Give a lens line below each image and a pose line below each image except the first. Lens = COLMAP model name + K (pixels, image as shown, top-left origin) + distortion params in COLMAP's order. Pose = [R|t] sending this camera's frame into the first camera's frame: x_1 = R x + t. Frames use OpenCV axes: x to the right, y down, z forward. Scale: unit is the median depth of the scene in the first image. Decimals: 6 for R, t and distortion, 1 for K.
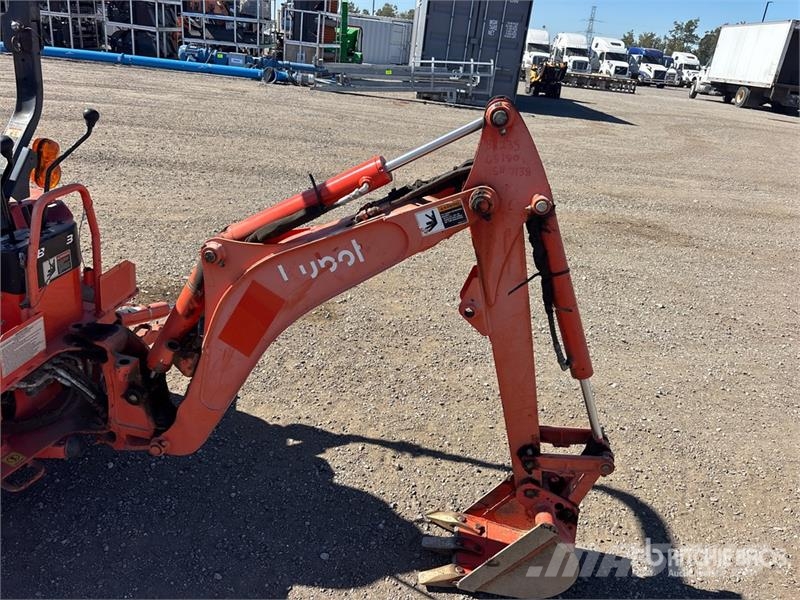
lens RADIAL K [[601.2, 0, 394.6], [0, 601.2, 288.3], [0, 0, 1]] dist [0.044081, -0.046728]
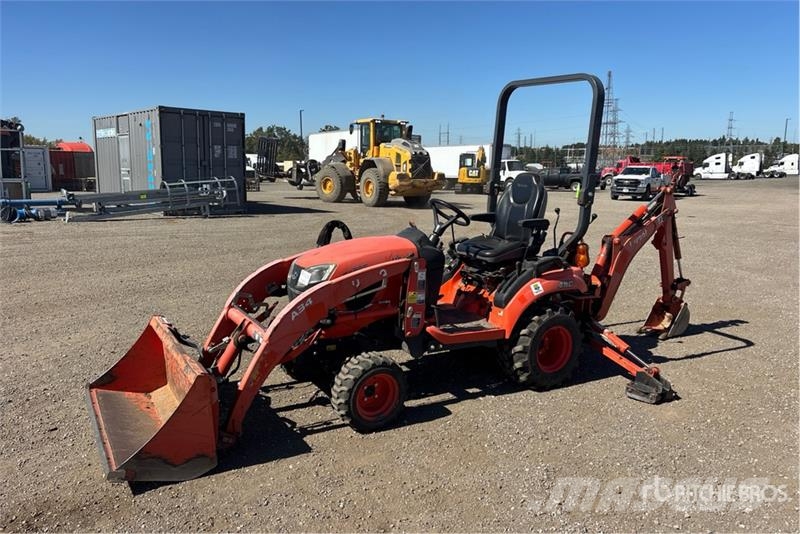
lens RADIAL K [[593.1, 0, 414.7], [0, 593.1, 273.3], [0, 0, 1]] dist [0.054908, -0.059627]
pose [[0.758245, -0.202690, 0.619662, -0.295751], [0.309327, 0.948503, -0.068253, -0.001179], [-0.573917, 0.243431, 0.781895, -0.080187]]
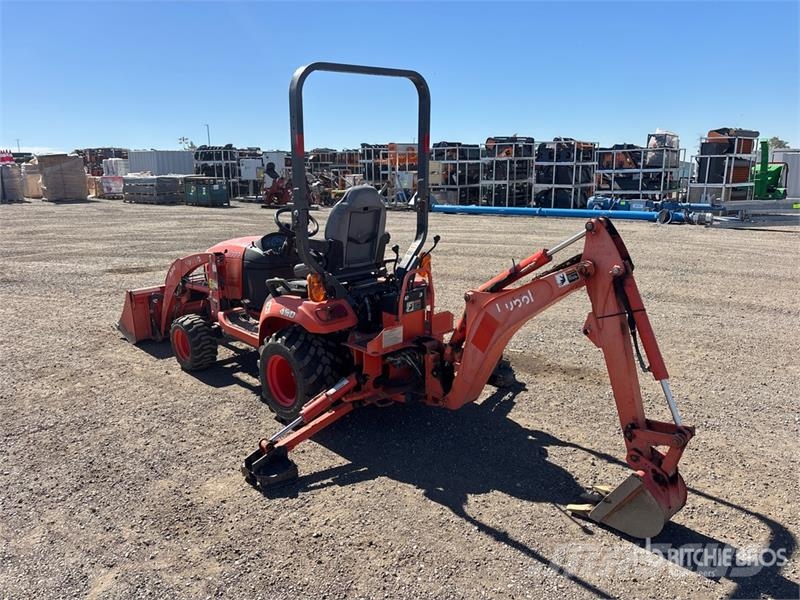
lens RADIAL K [[593.0, 0, 400.0], [0, 593.0, 300.0], [0, 0, 1]] dist [0.054134, -0.059717]
pose [[0.789555, 0.027655, -0.613056, 0.070556], [-0.154631, 0.975716, -0.155135, 0.028255], [0.593878, 0.217286, 0.774658, -0.066567]]
